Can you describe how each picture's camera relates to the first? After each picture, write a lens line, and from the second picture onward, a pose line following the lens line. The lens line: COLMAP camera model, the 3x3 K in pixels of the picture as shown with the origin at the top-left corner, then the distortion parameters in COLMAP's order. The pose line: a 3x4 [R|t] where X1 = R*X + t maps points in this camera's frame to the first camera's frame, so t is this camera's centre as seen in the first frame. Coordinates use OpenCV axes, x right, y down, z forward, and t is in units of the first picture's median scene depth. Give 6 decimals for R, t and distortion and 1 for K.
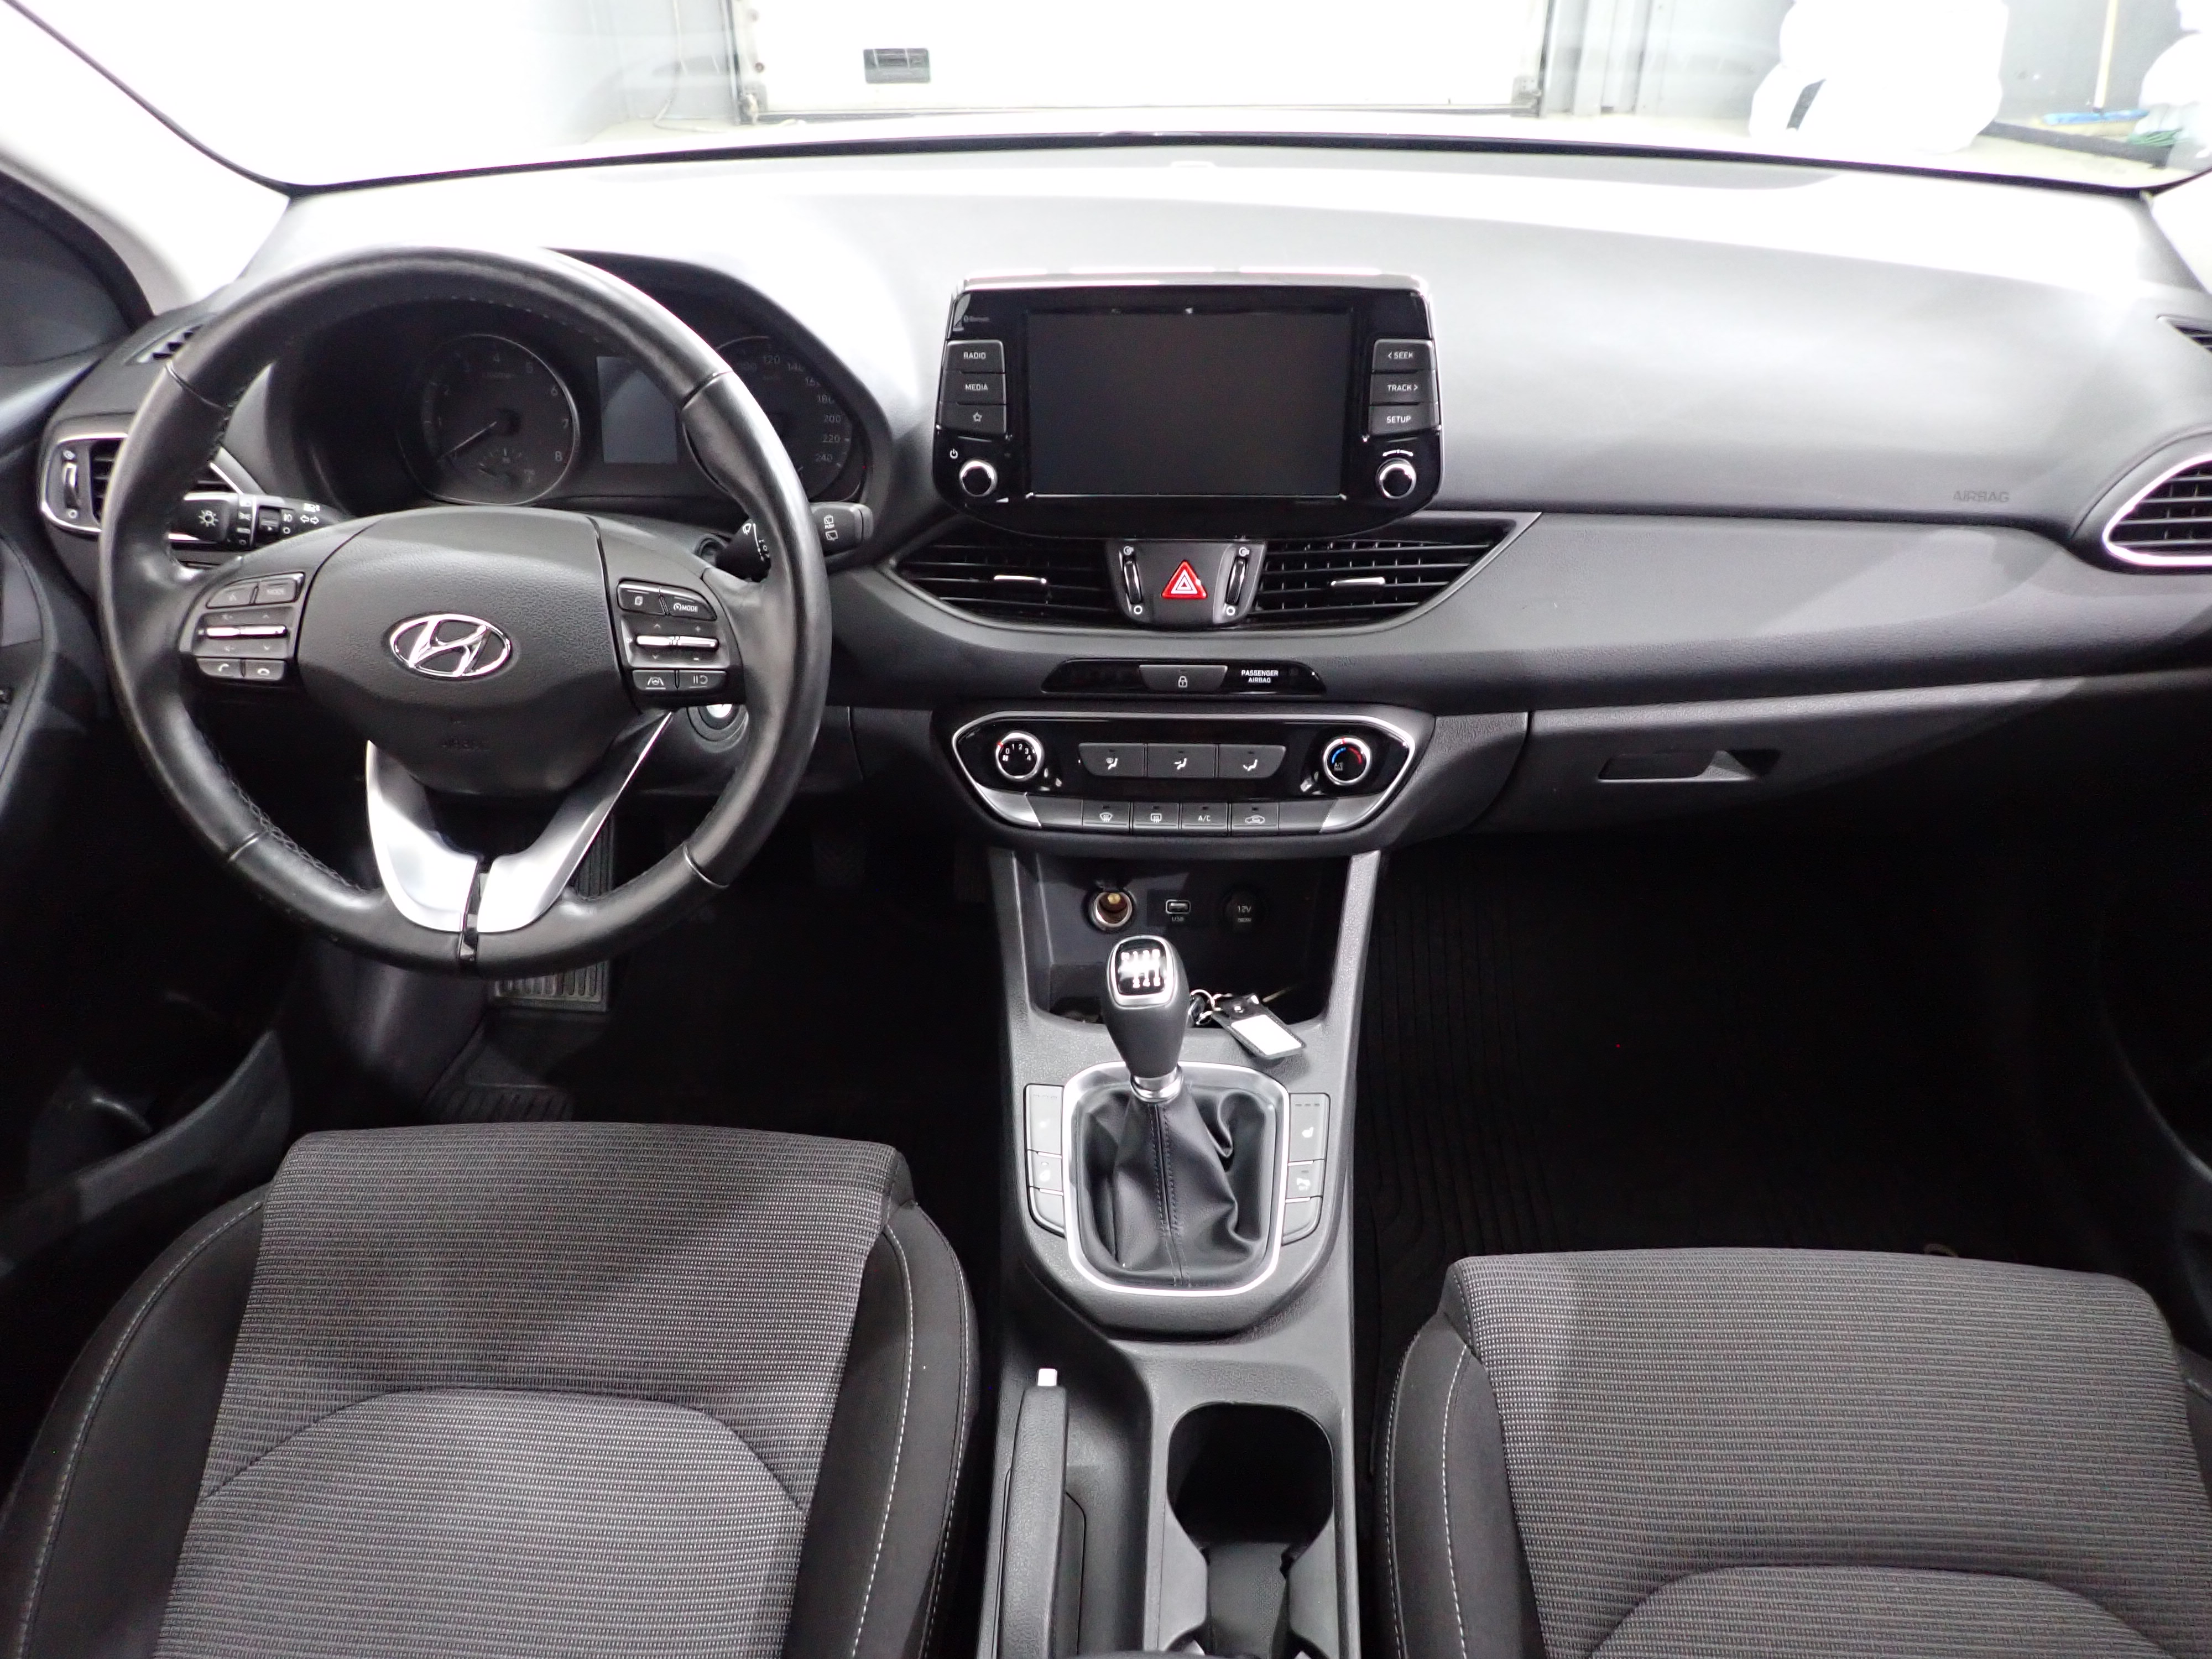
lens RADIAL K [[1623.4, 0, 1096.2], [0, 1623.4, 836.1], [0, 0, 1]] dist [-0.010525, -0.000274]
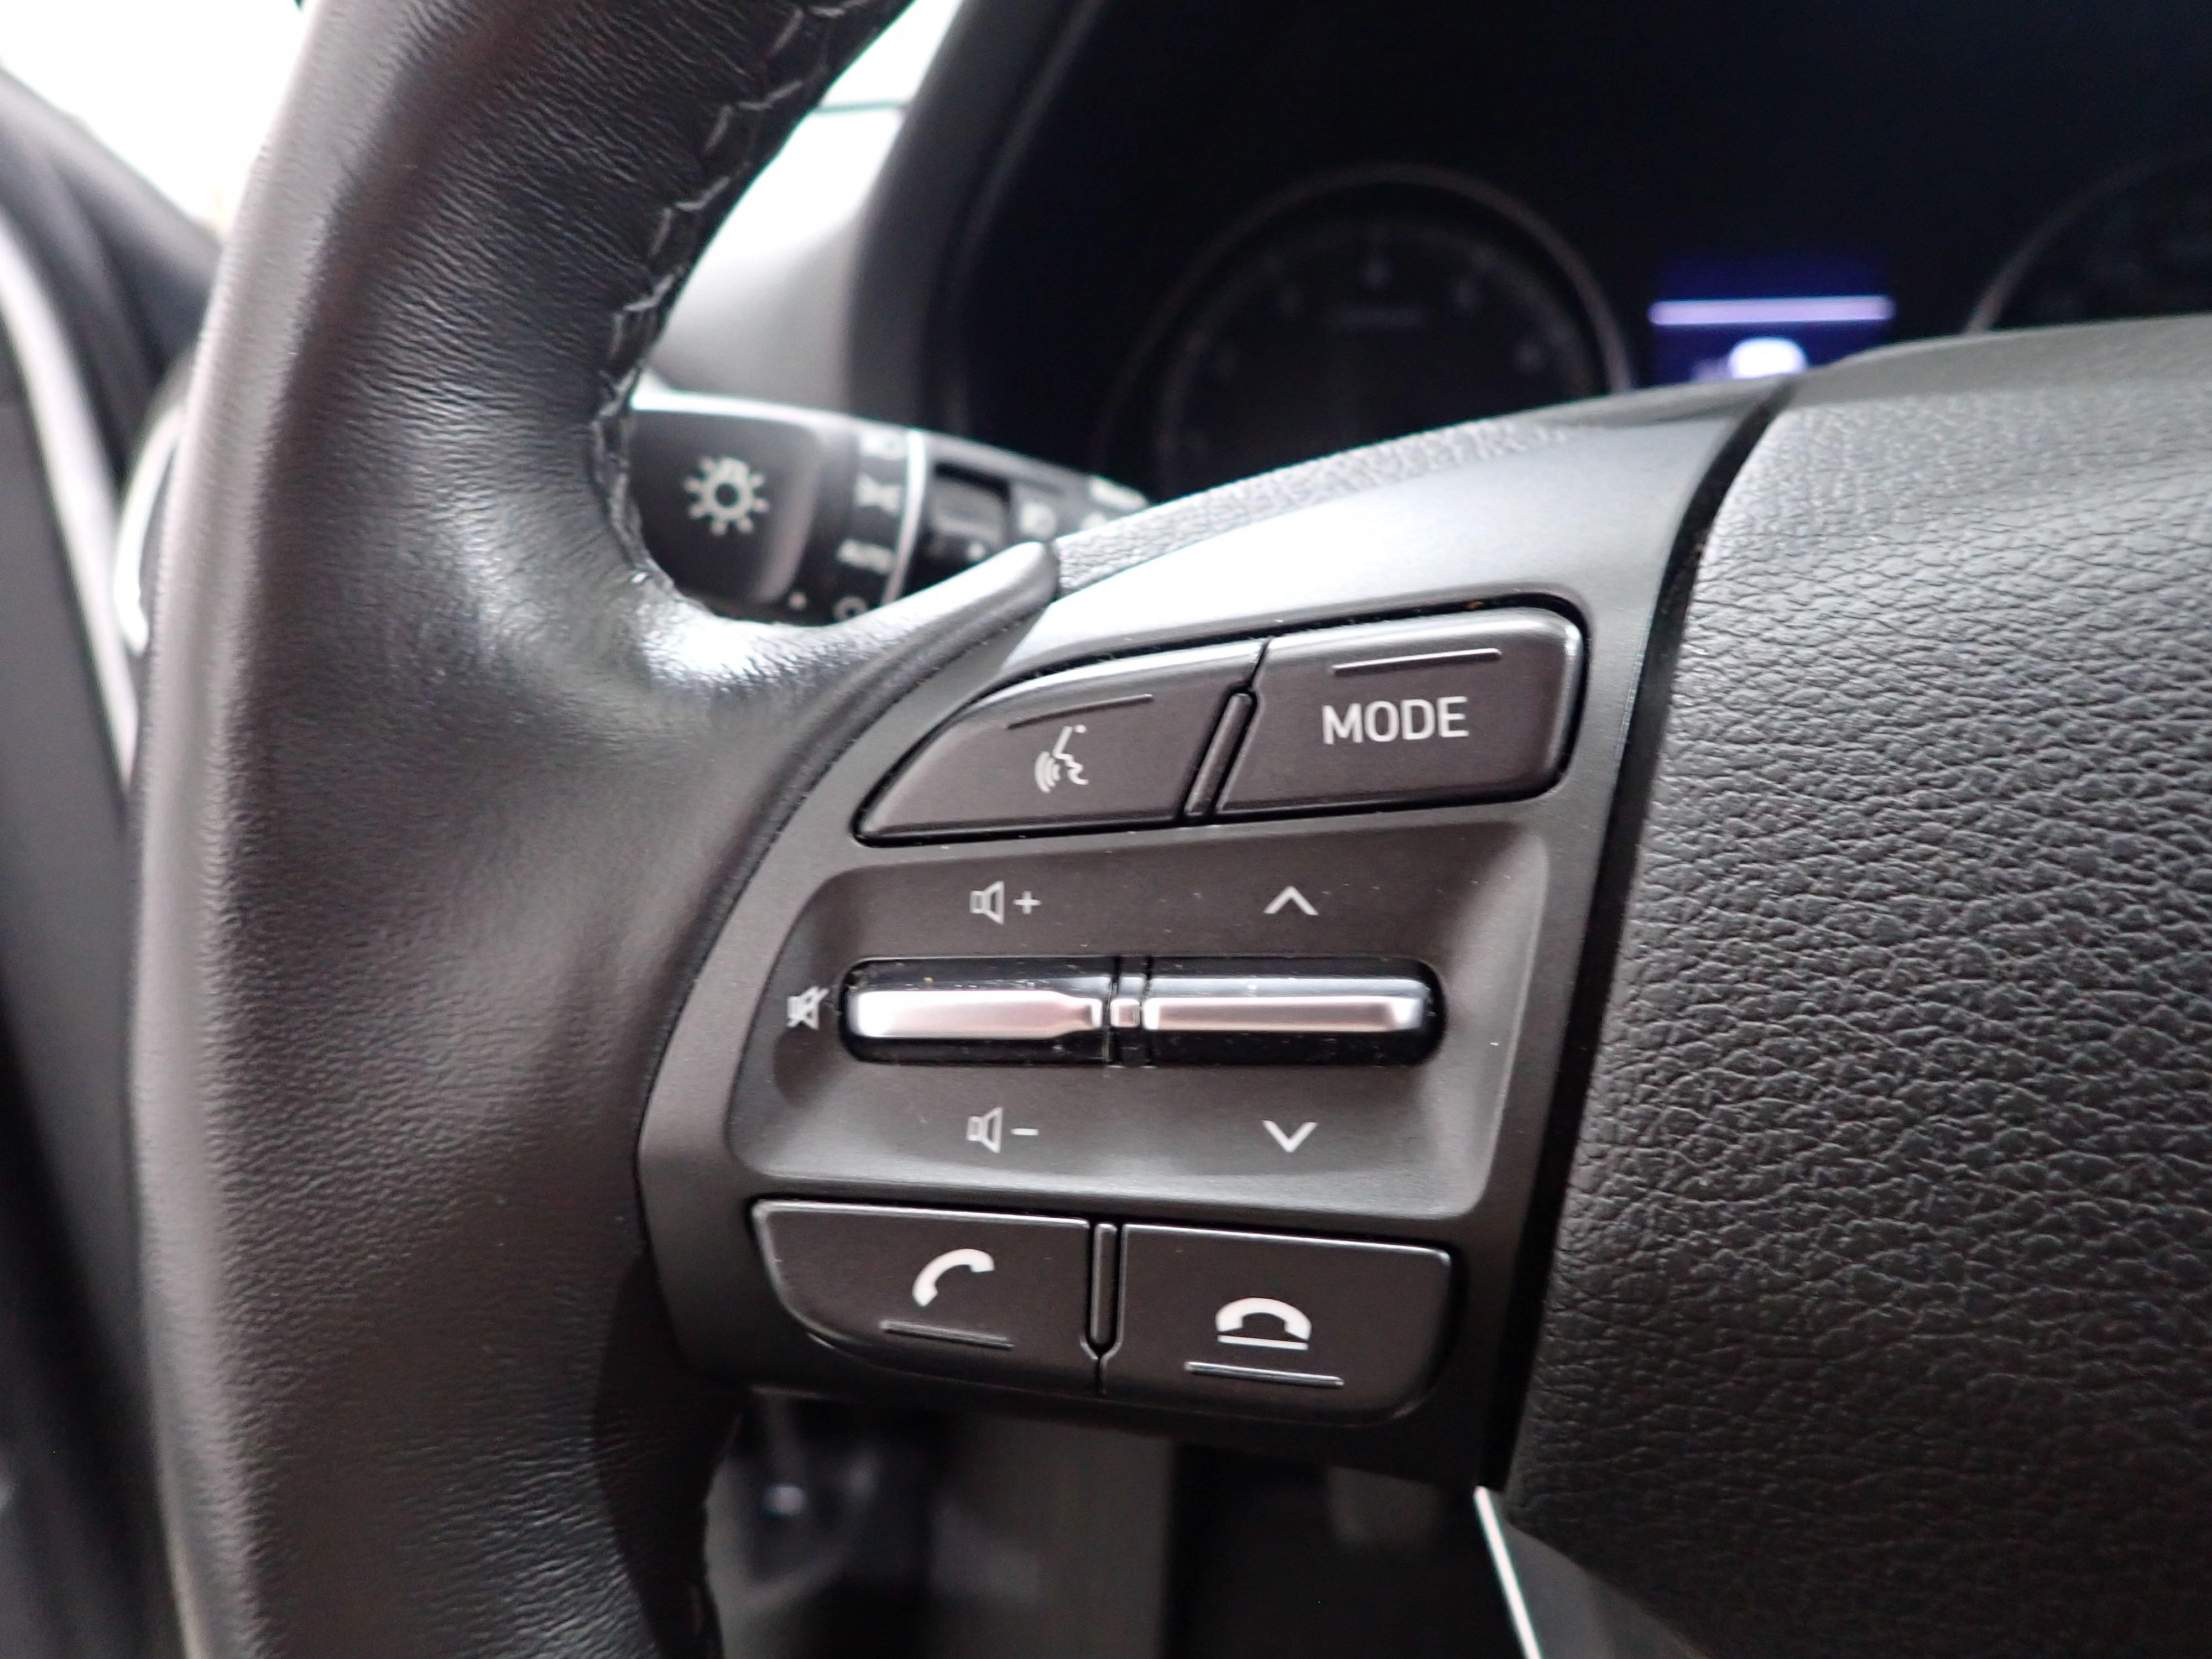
lens RADIAL K [[1623.4, 0, 1096.2], [0, 1623.4, 836.1], [0, 0, 1]] dist [-0.010525, -0.000274]
pose [[0.995428, 0.007811, -0.095191, -0.476626], [-0.029221, 0.973768, -0.225658, -0.101412], [0.090932, 0.227408, 0.969545, 0.798057]]
